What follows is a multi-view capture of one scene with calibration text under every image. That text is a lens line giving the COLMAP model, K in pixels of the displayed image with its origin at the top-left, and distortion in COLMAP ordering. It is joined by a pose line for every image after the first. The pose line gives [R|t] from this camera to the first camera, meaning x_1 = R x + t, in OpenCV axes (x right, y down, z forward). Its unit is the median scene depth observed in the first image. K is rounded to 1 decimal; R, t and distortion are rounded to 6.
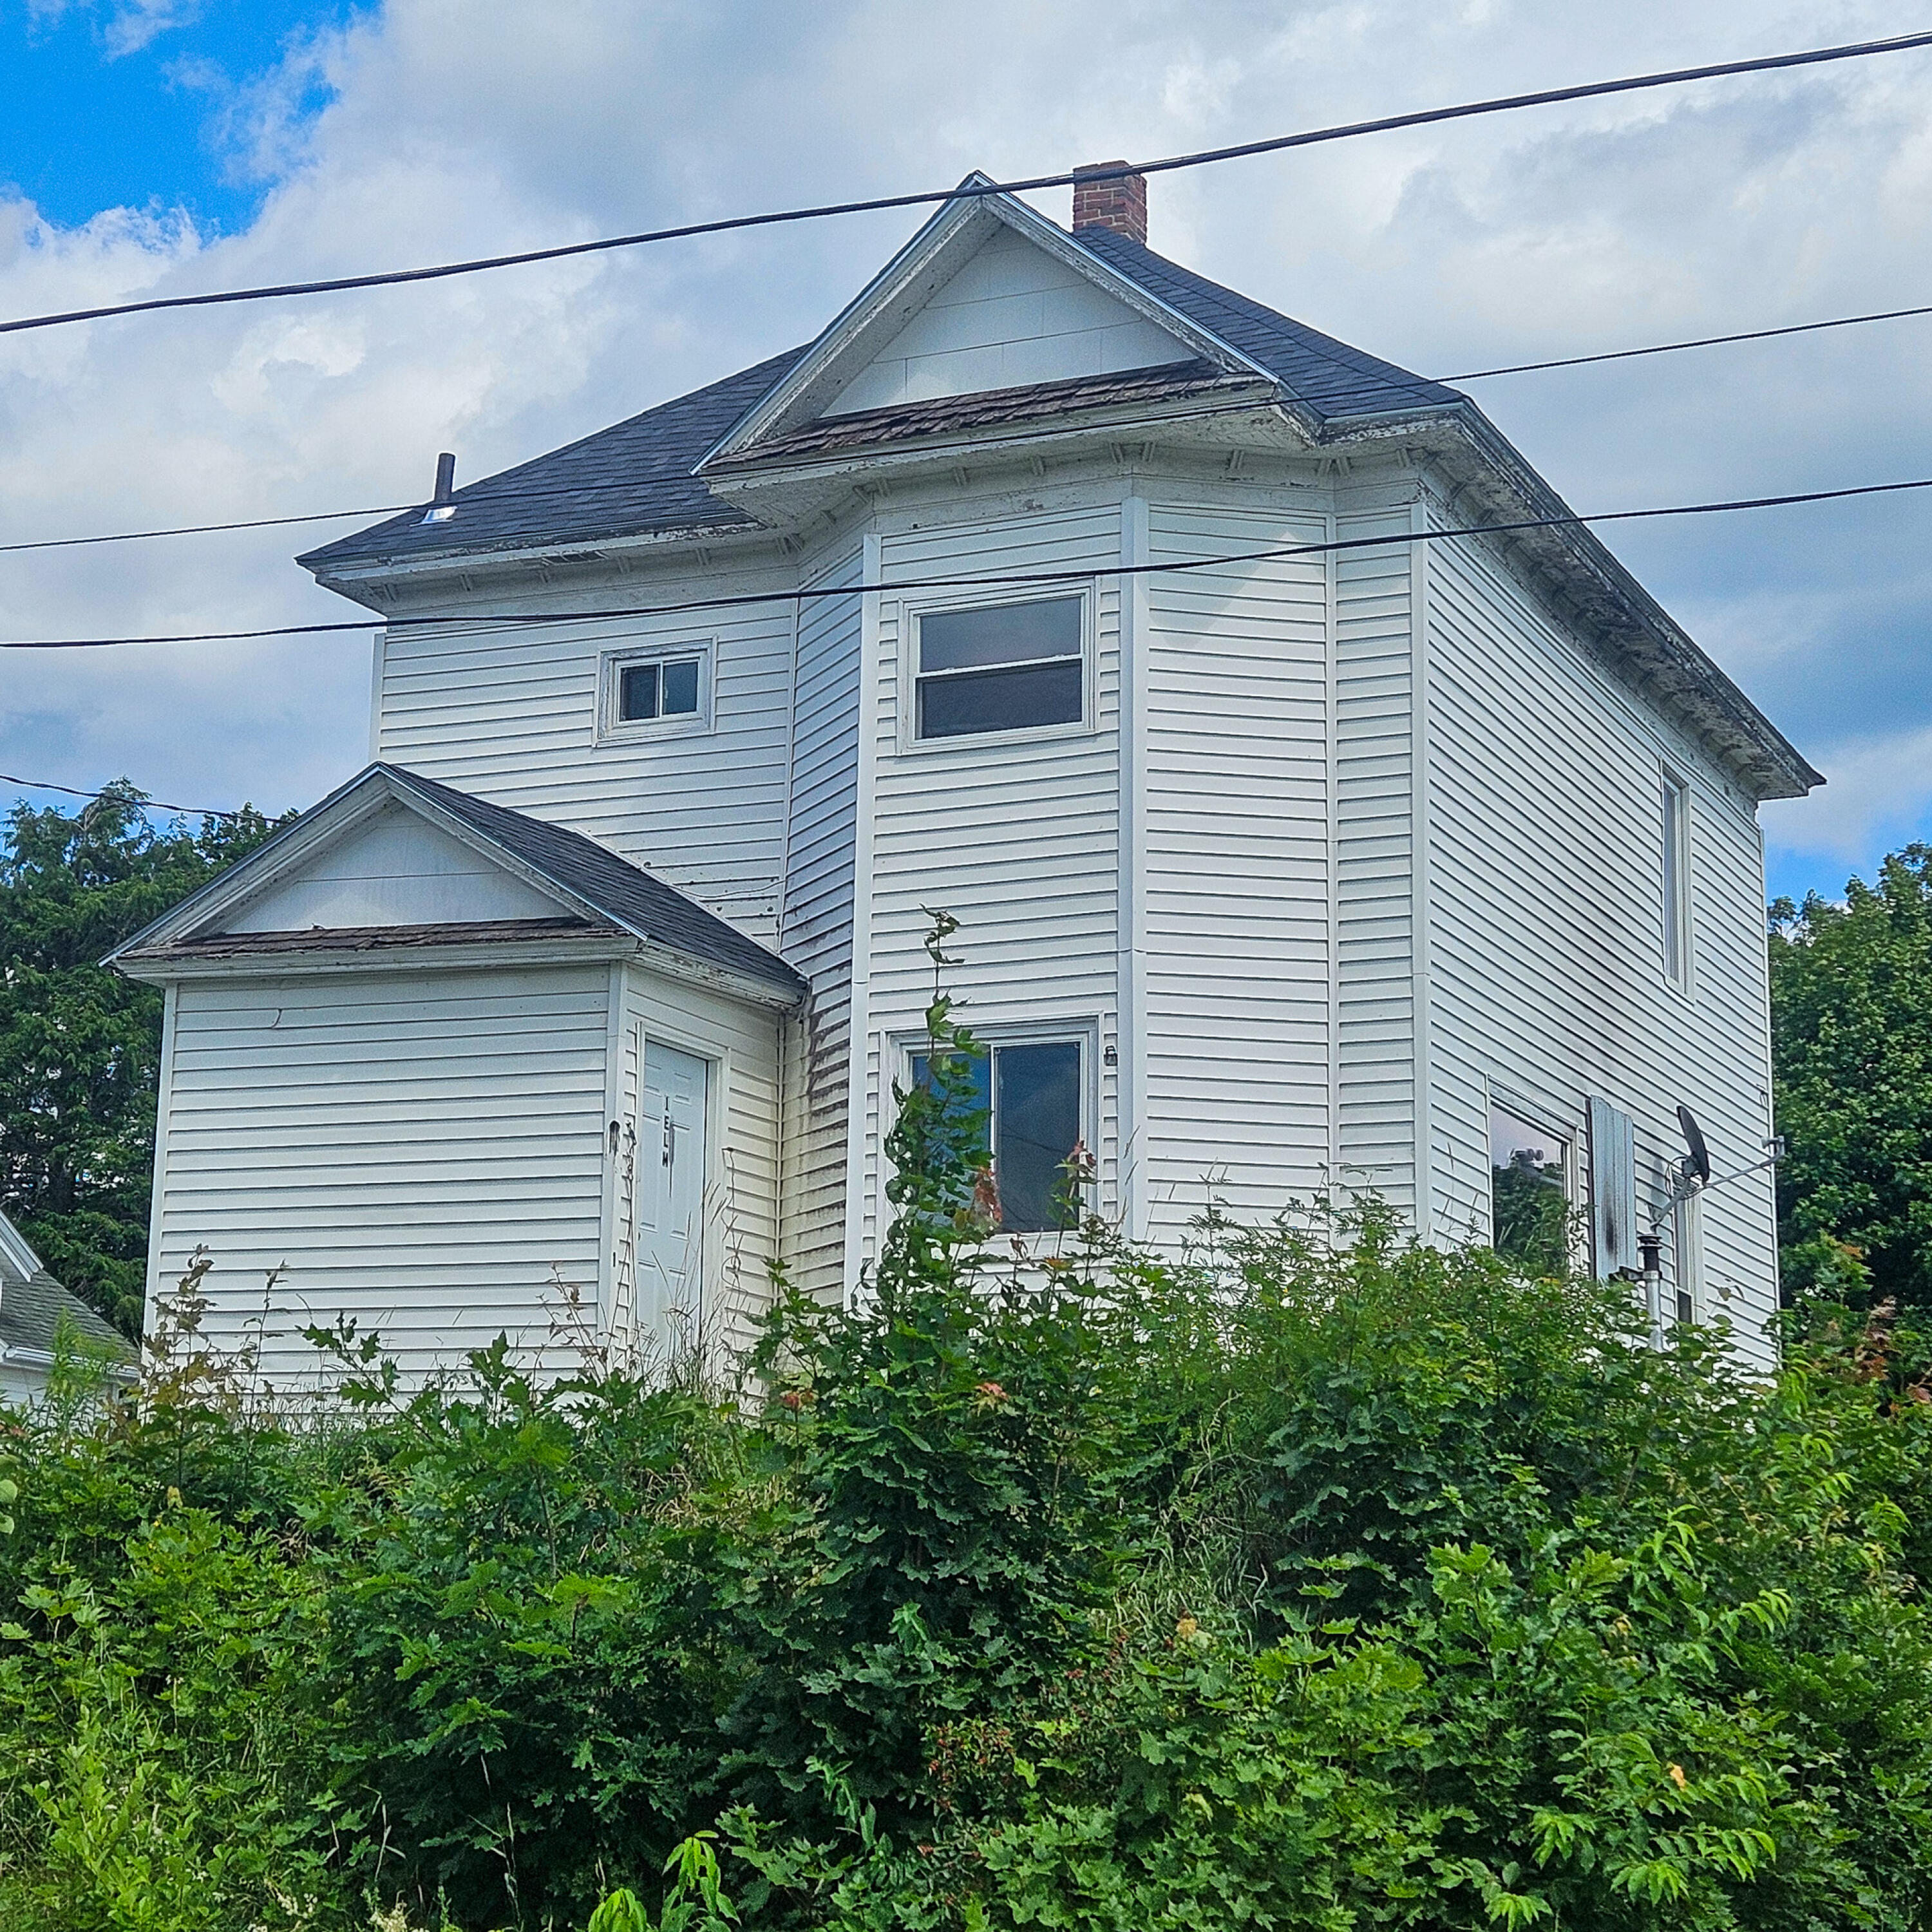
lens RADIAL K [[3628.8, 0, 966.0], [0, 3628.8, 966.0], [0, 0, 1]] dist [0.101403, -0.132688]
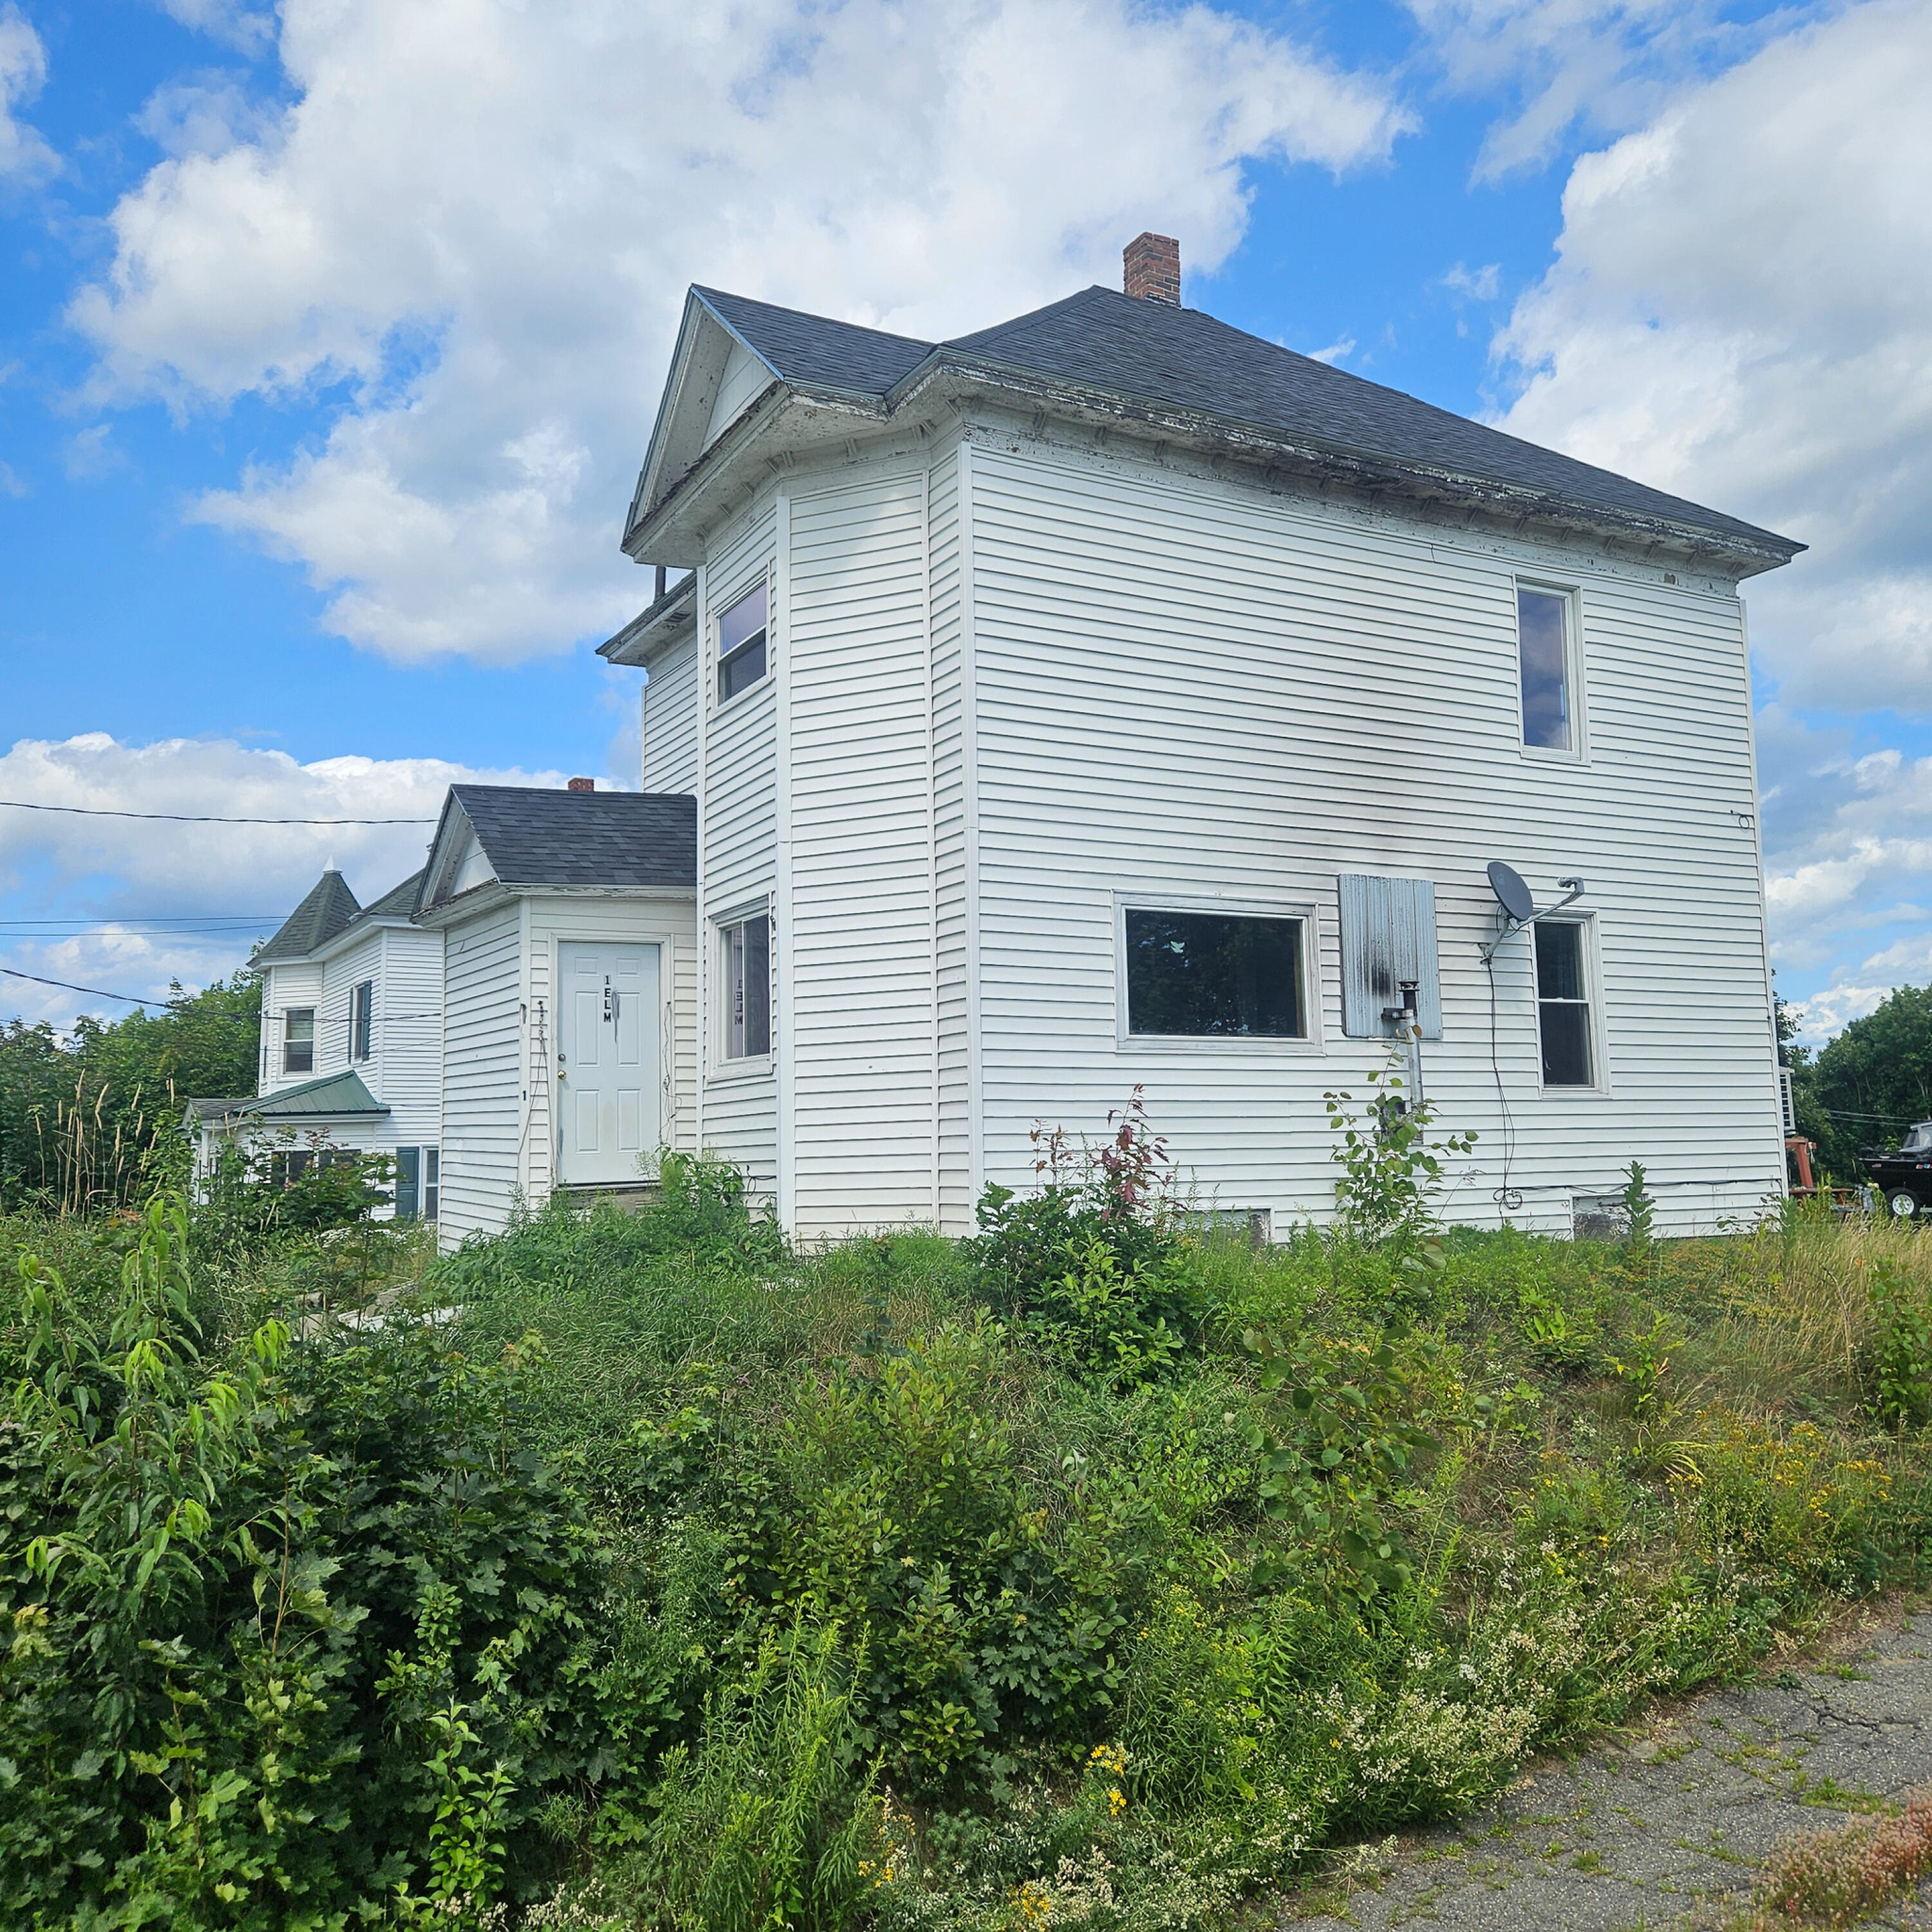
lens RADIAL K [[1682.1, 0, 966.0], [0, 1682.1, 966.0], [0, 0, 1]] dist [0.006274, 0.003089]
pose [[0.816054, -0.096989, -0.569780, 0.427199], [0.156061, 0.986179, 0.055646, 0.016281], [0.556508, -0.134331, 0.819911, 0.500732]]
